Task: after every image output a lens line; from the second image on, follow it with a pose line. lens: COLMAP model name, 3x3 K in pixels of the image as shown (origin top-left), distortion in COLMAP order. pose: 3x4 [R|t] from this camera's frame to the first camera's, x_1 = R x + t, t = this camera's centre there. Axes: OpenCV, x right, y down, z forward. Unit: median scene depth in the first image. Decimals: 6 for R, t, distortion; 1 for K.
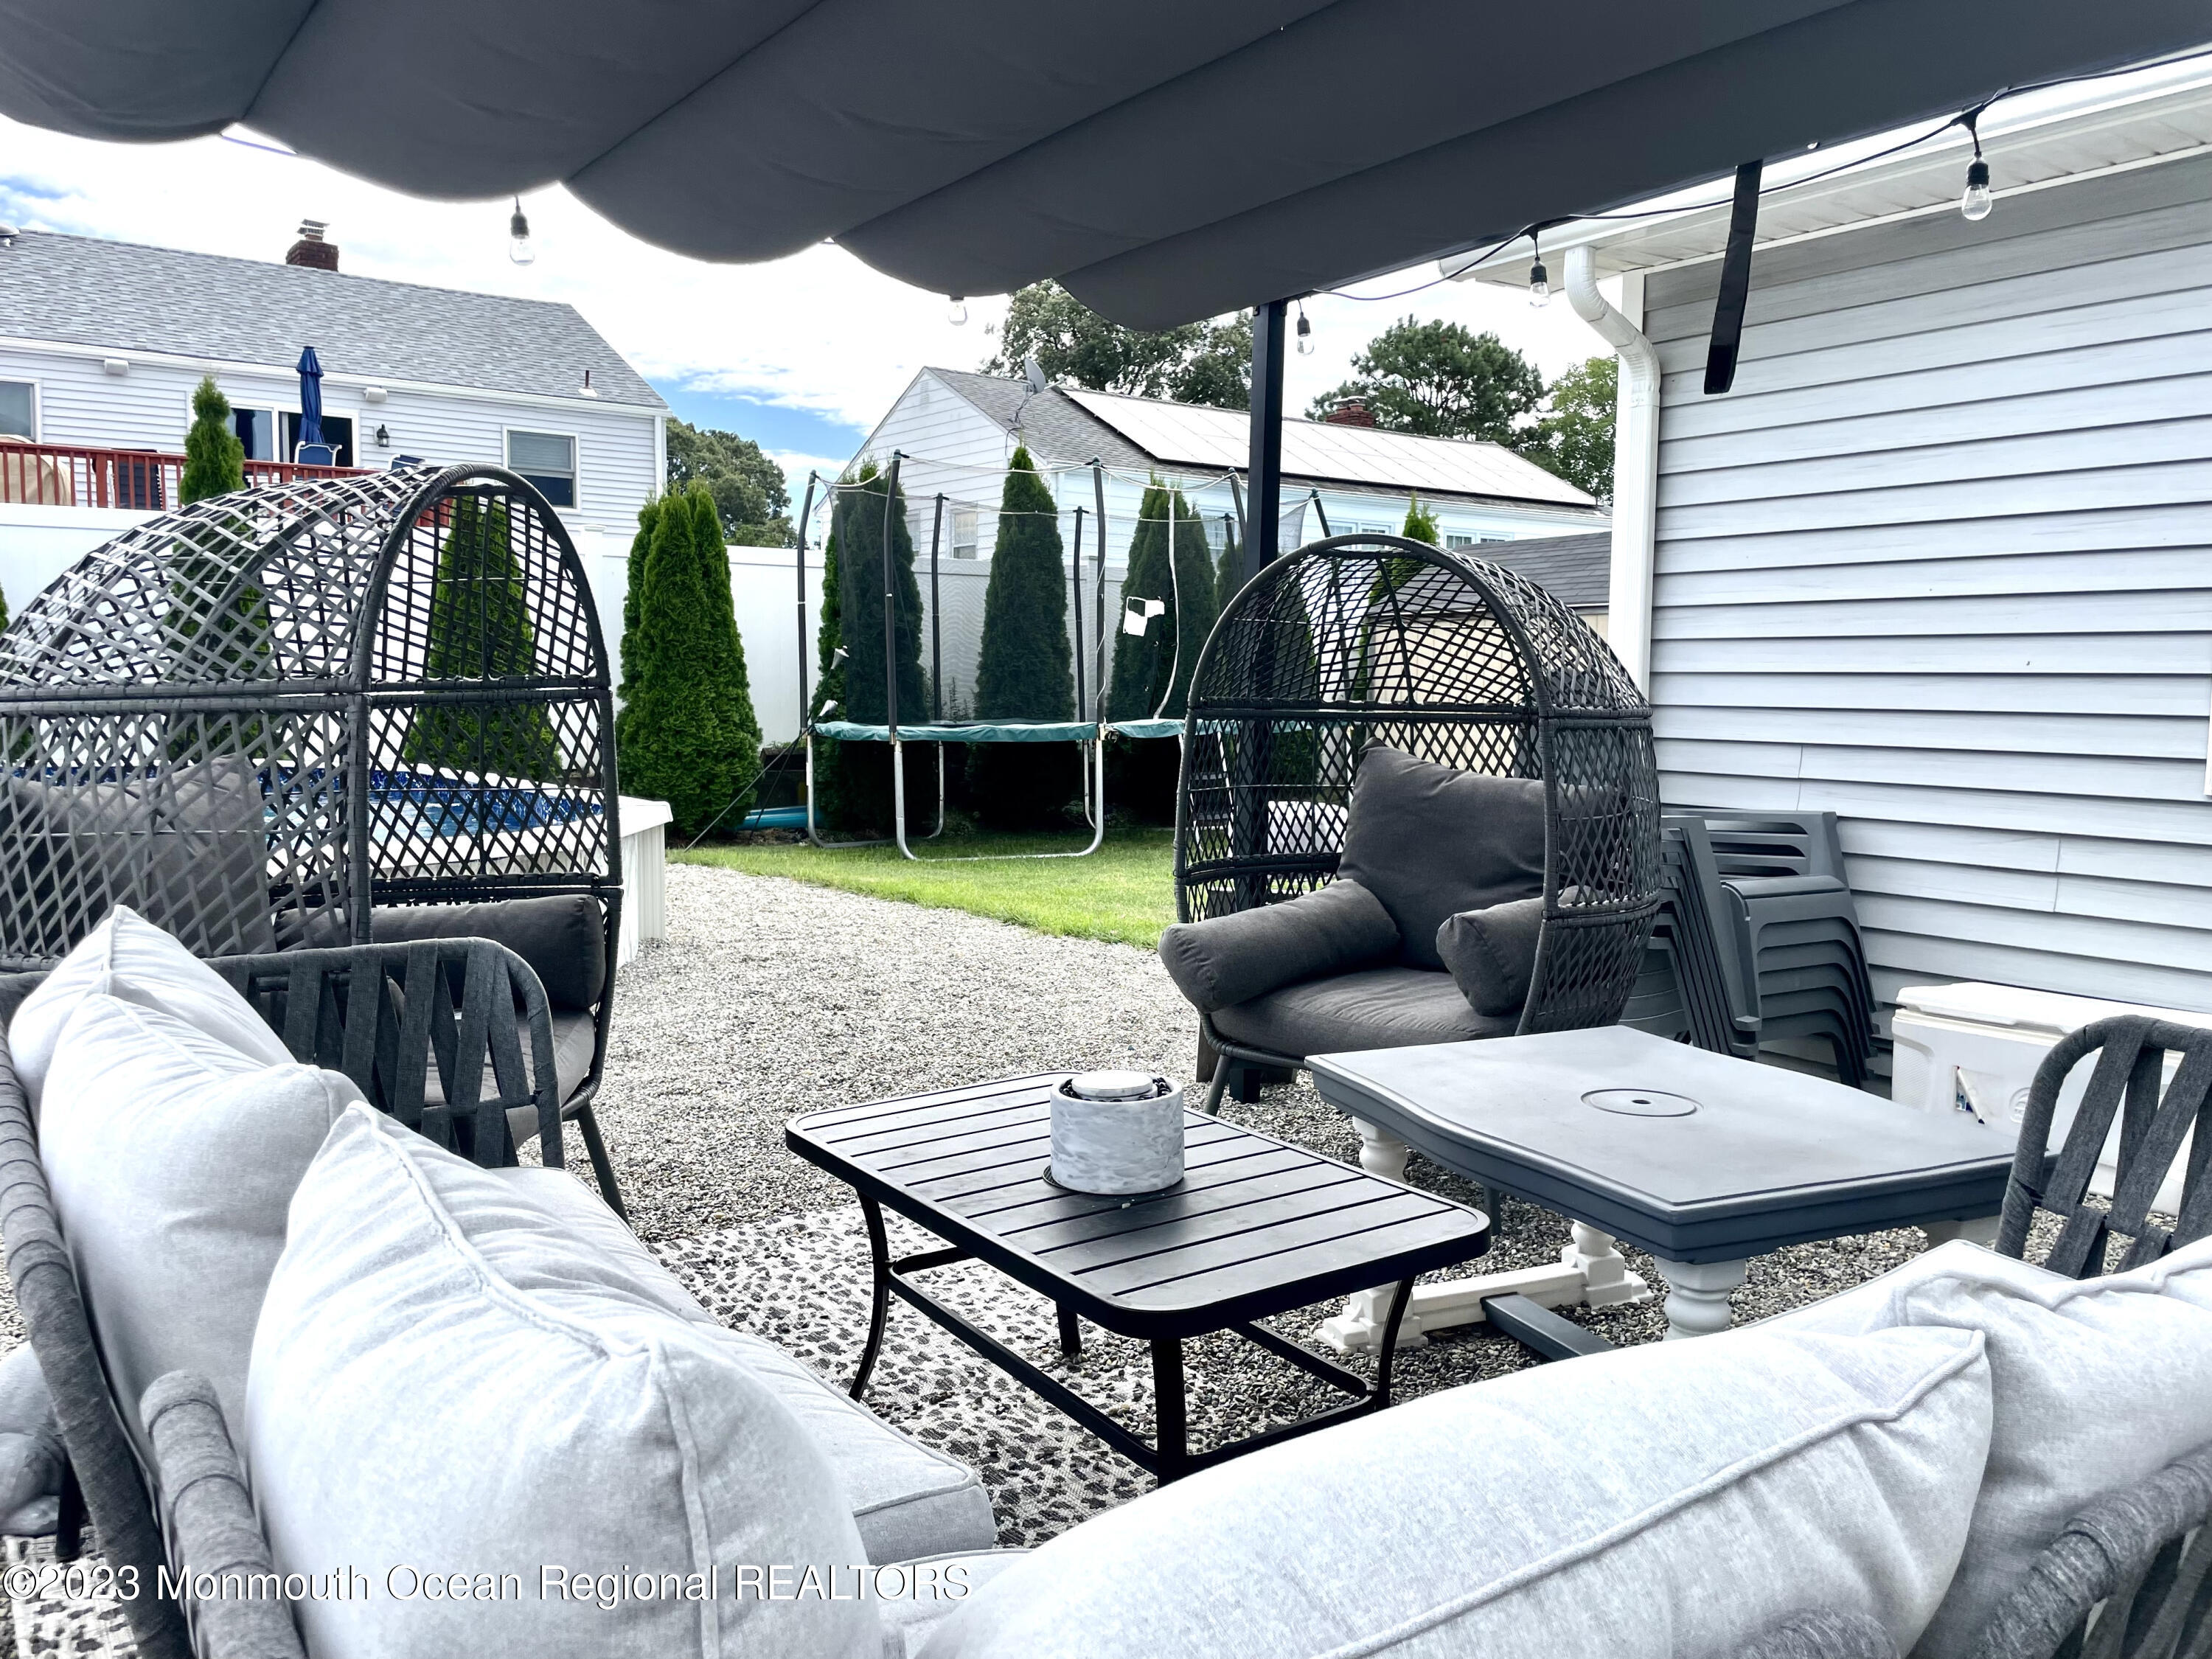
lens RADIAL K [[1686.0, 0, 1105.1], [0, 1686.0, 821.4], [0, 0, 1]] dist [-0.000904, -0.003418]
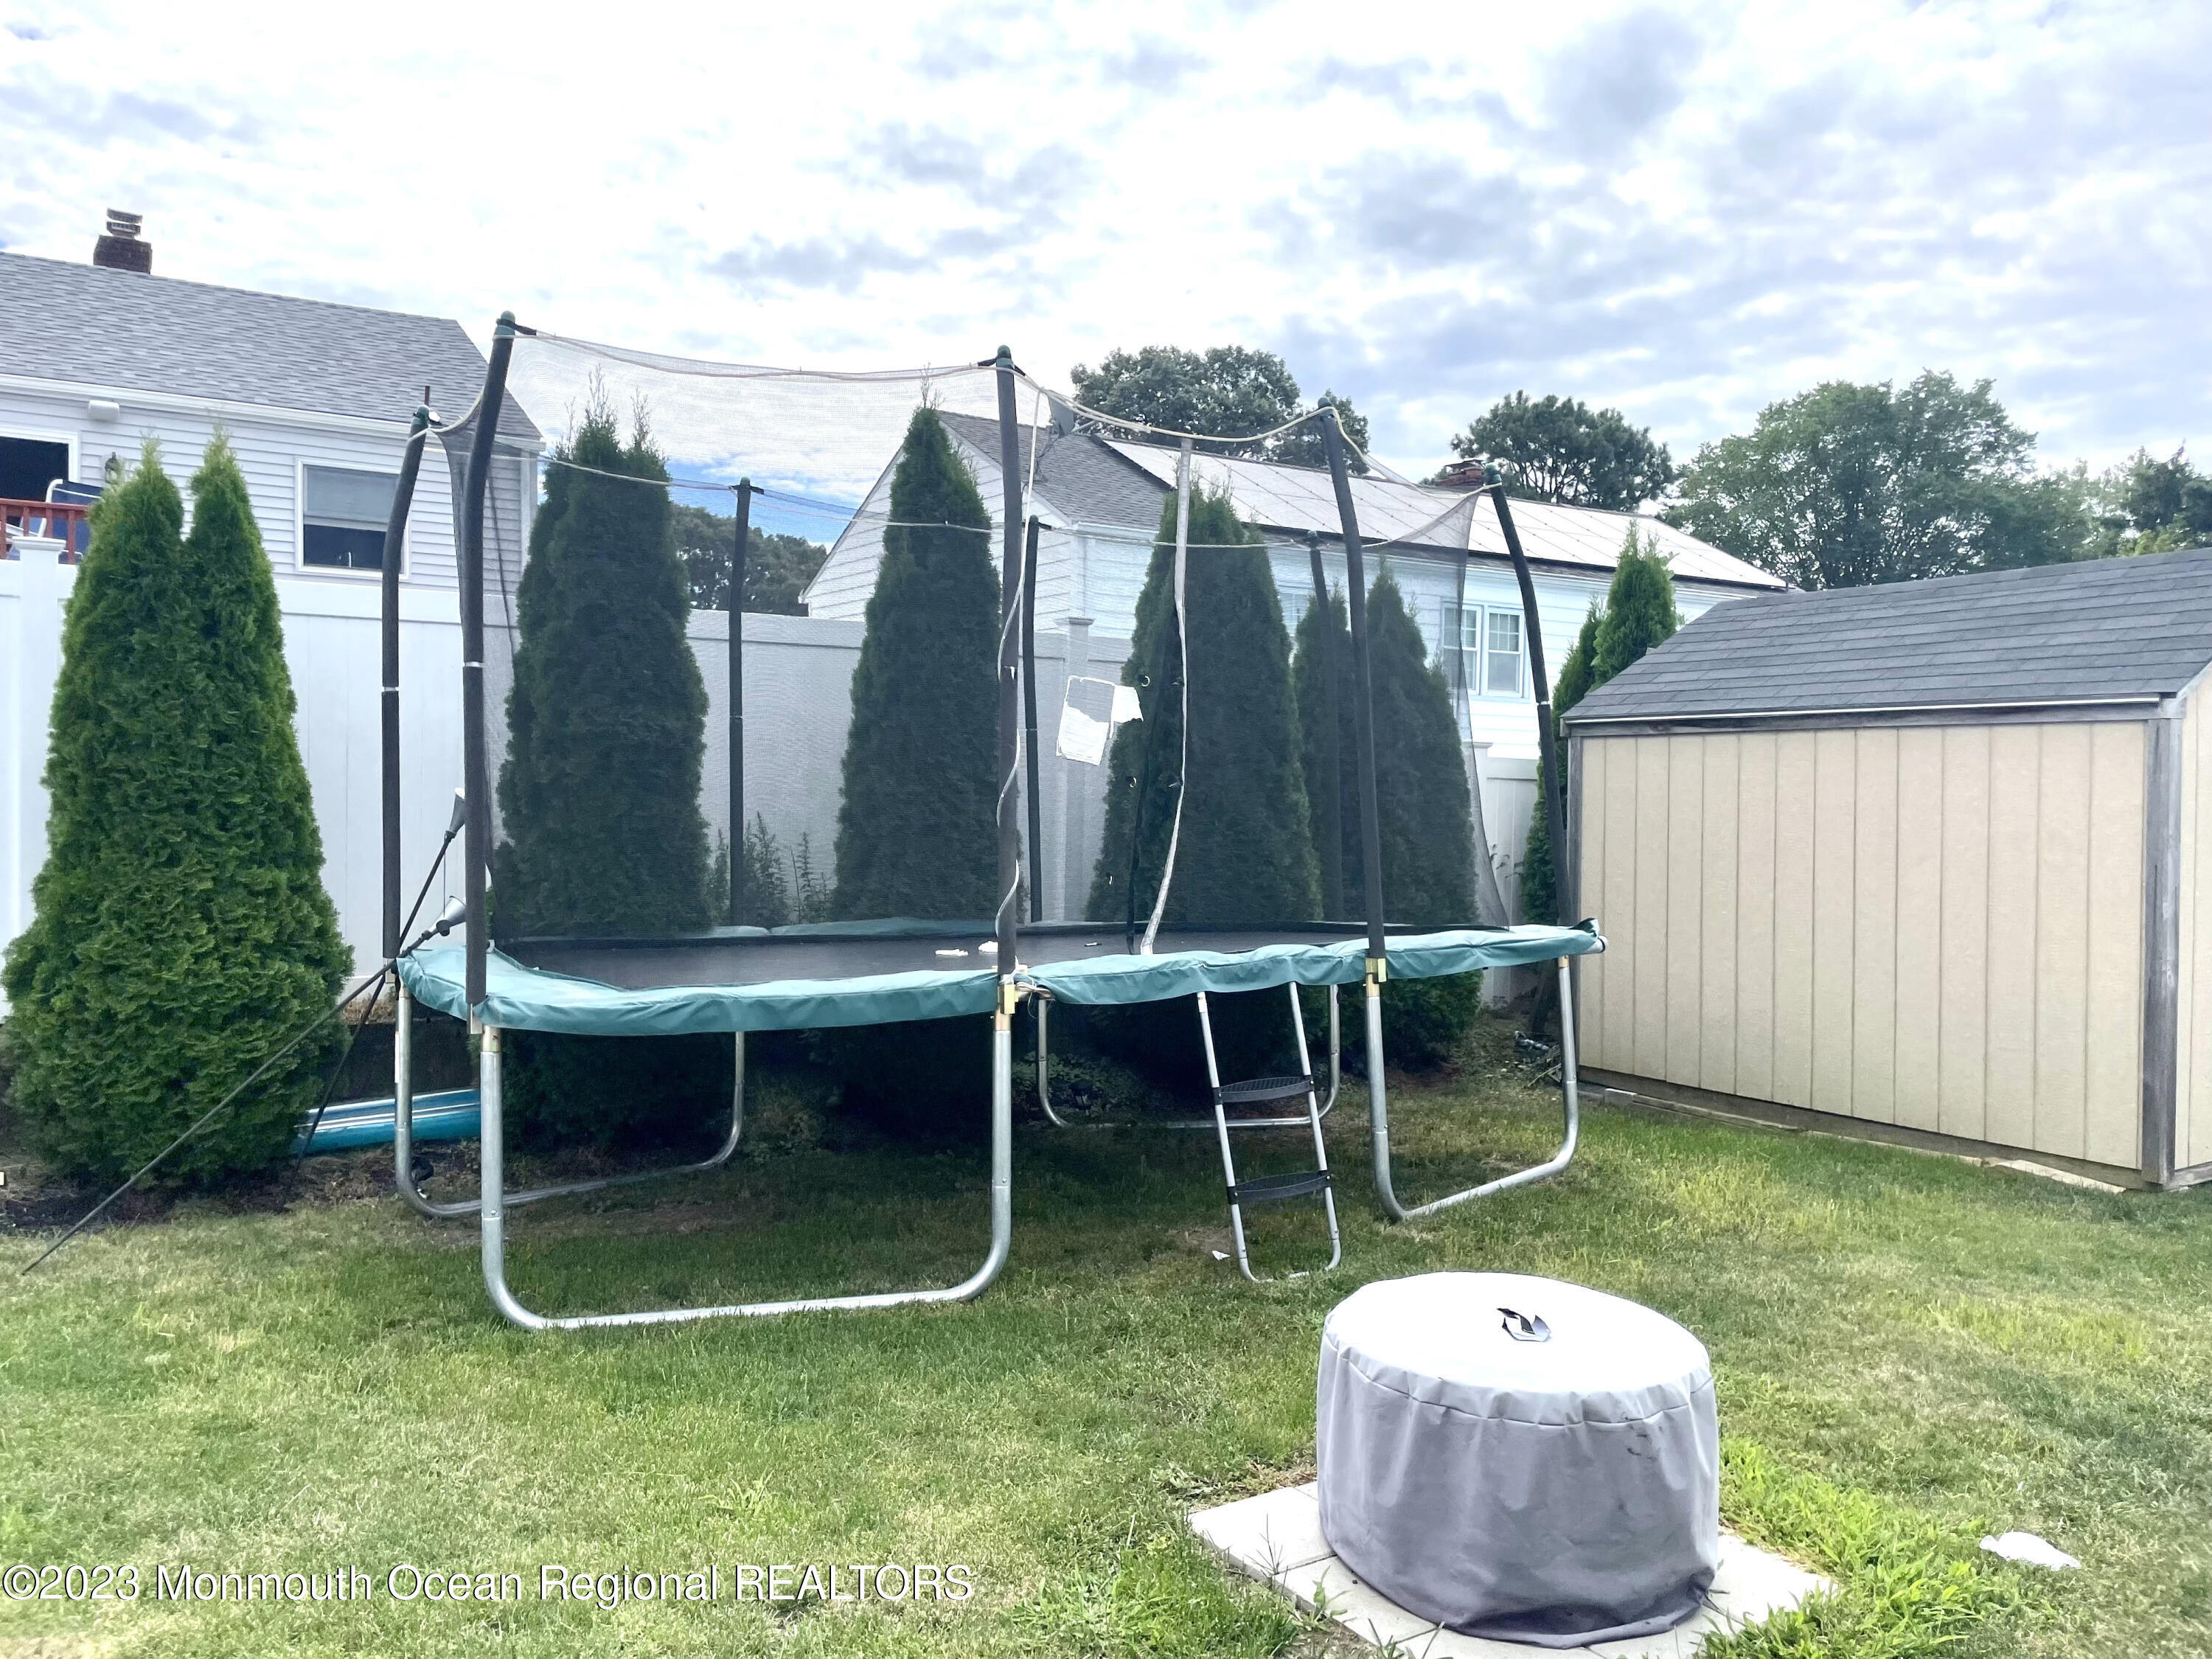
lens RADIAL K [[1686.0, 0, 1112.6], [0, 1686.0, 832.2], [0, 0, 1]] dist [-0.000904, -0.003418]
pose [[0.998943, 0.006138, -0.045565, 0.023544], [-0.008825, 0.998219, -0.058999, -0.038256], [0.045122, 0.059339, 0.997218, 0.323425]]
